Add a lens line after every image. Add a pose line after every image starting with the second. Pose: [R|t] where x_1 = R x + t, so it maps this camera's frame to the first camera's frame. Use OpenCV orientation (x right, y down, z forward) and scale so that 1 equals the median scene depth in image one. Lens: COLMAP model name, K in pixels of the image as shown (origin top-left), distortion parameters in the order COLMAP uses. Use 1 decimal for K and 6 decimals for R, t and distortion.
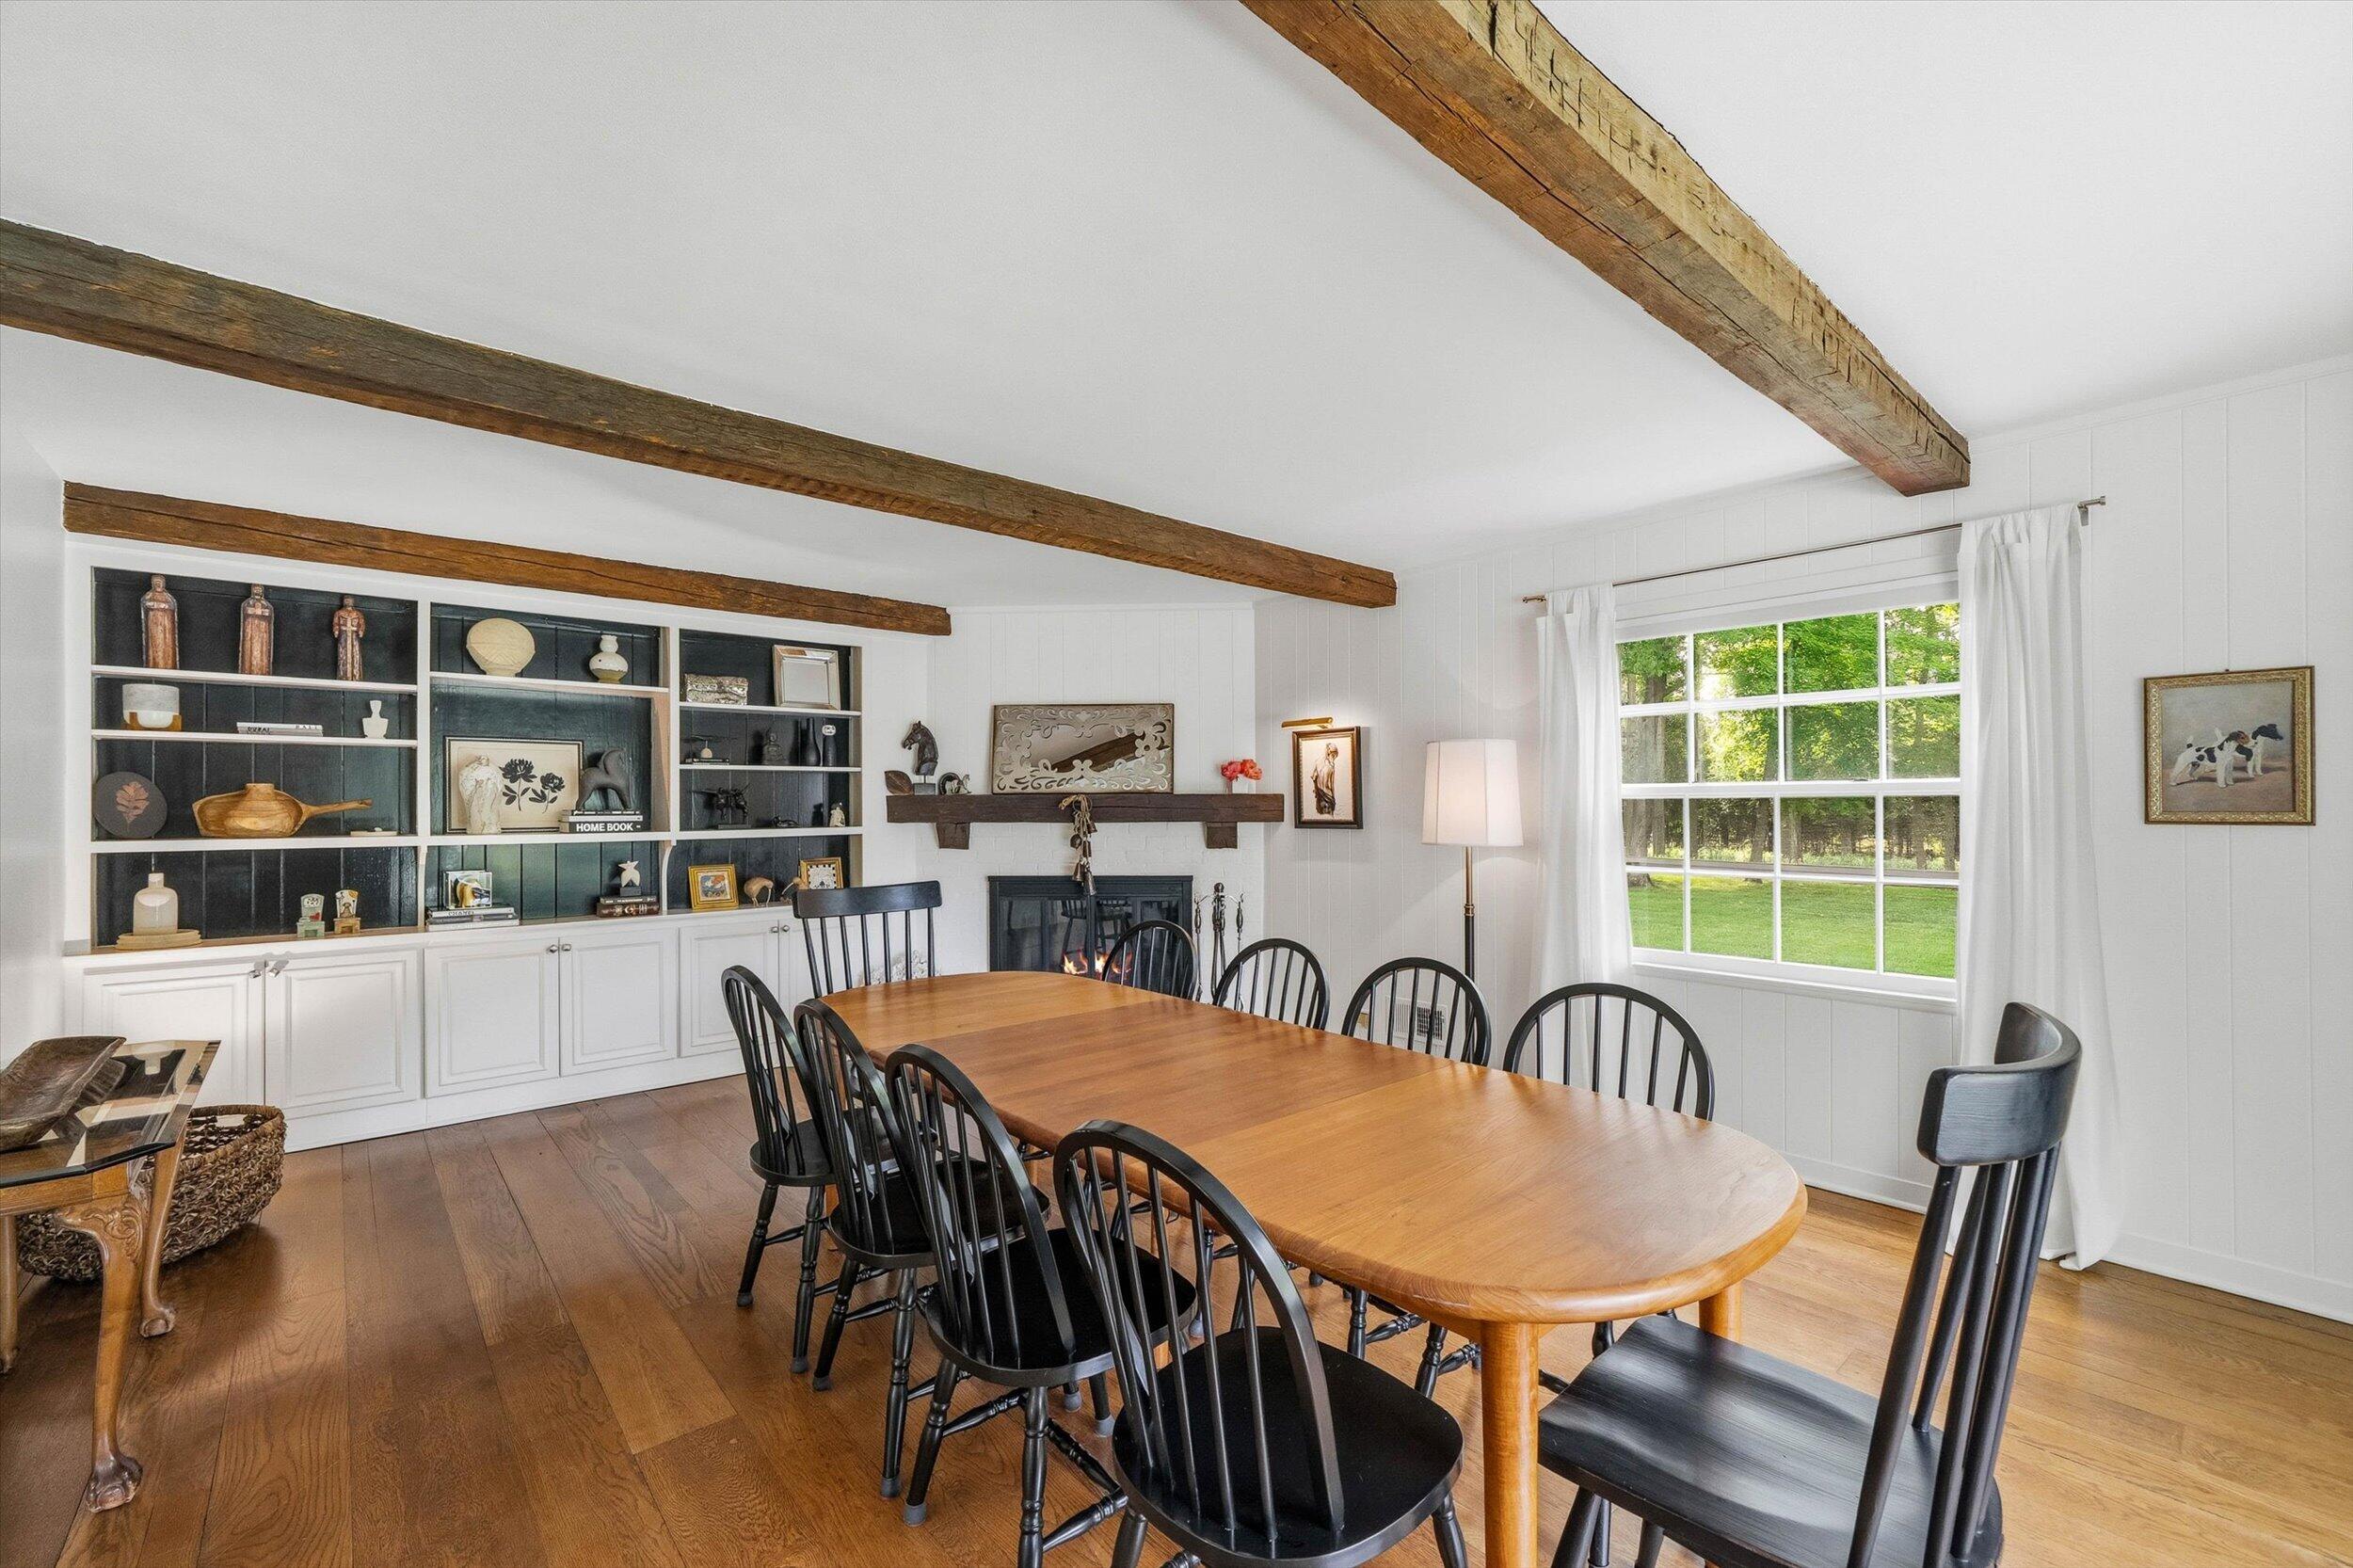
lens RADIAL K [[966.0, 0, 1176.2], [0, 966.0, 793.6], [0, 0, 1]] dist [-0.009830, -0.000014]
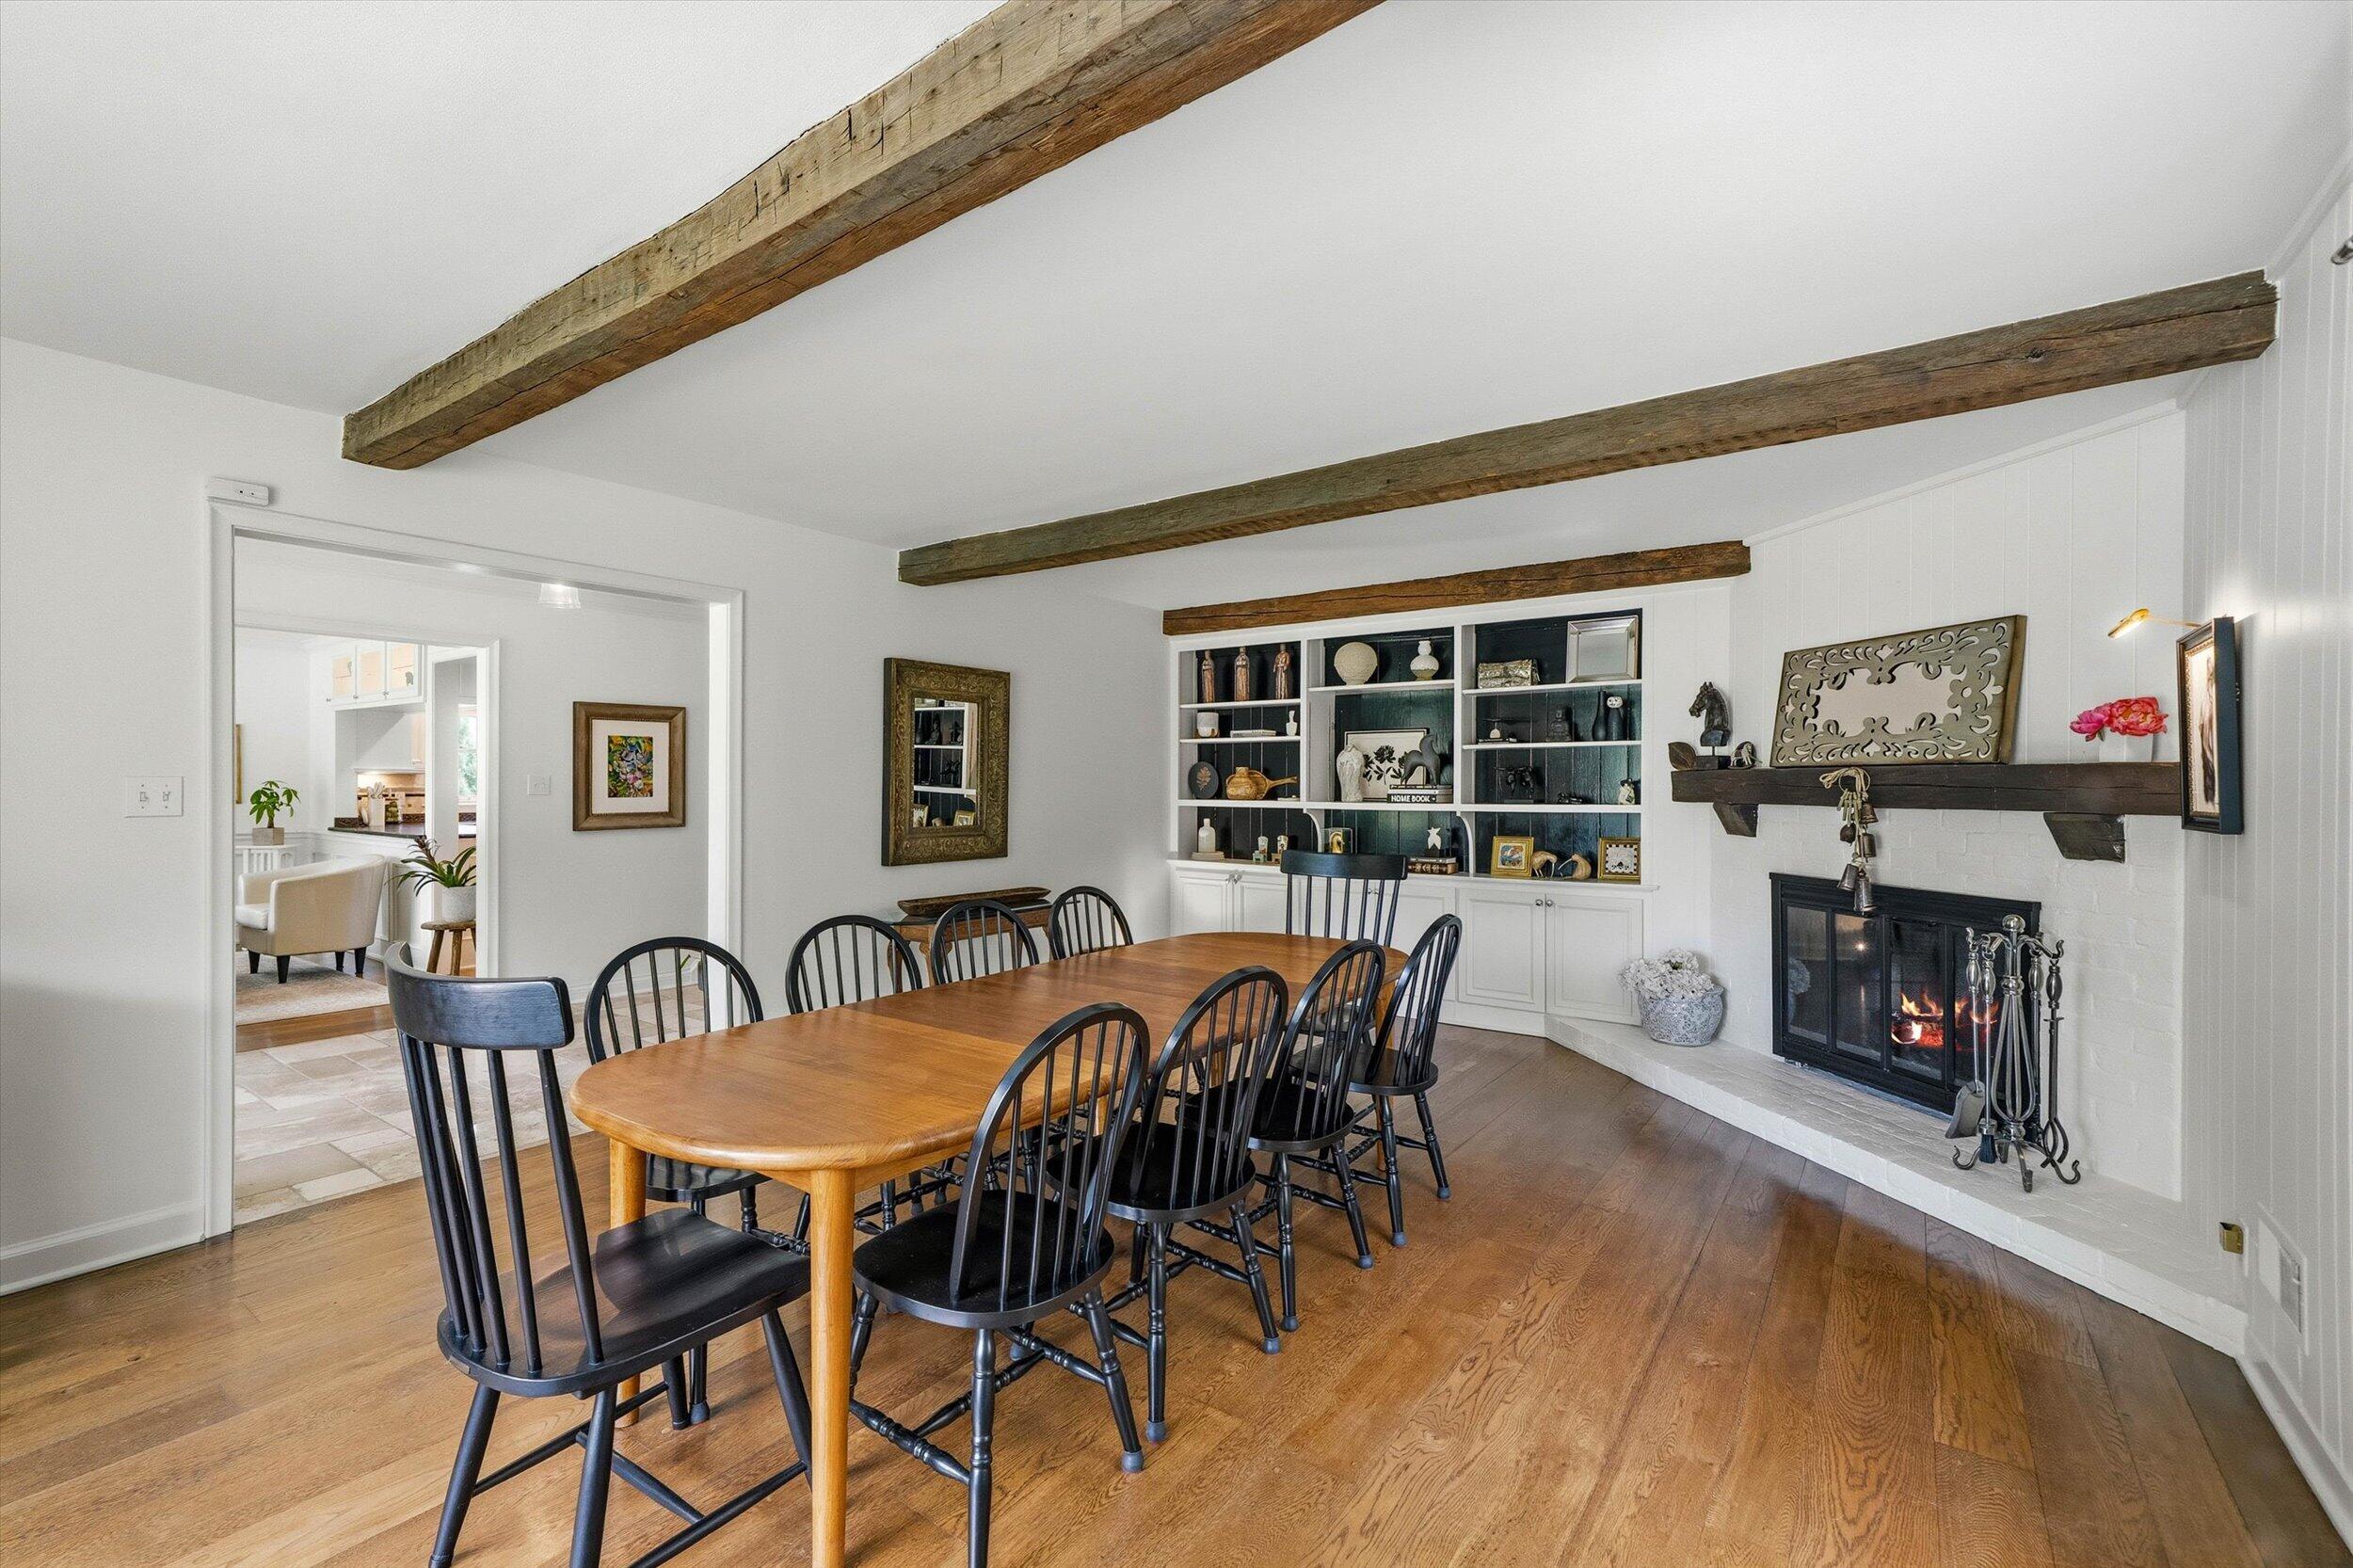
lens RADIAL K [[1011.0, 0, 1176.0], [0, 1011.0, 782.1], [0, 0, 1]] dist [0.002767, 0.000370]
pose [[0.228267, 0.003553, -0.973592, 0.557524], [0.009528, 0.999937, 0.005883, 0.002997], [0.973552, -0.010619, 0.228219, 0.385483]]
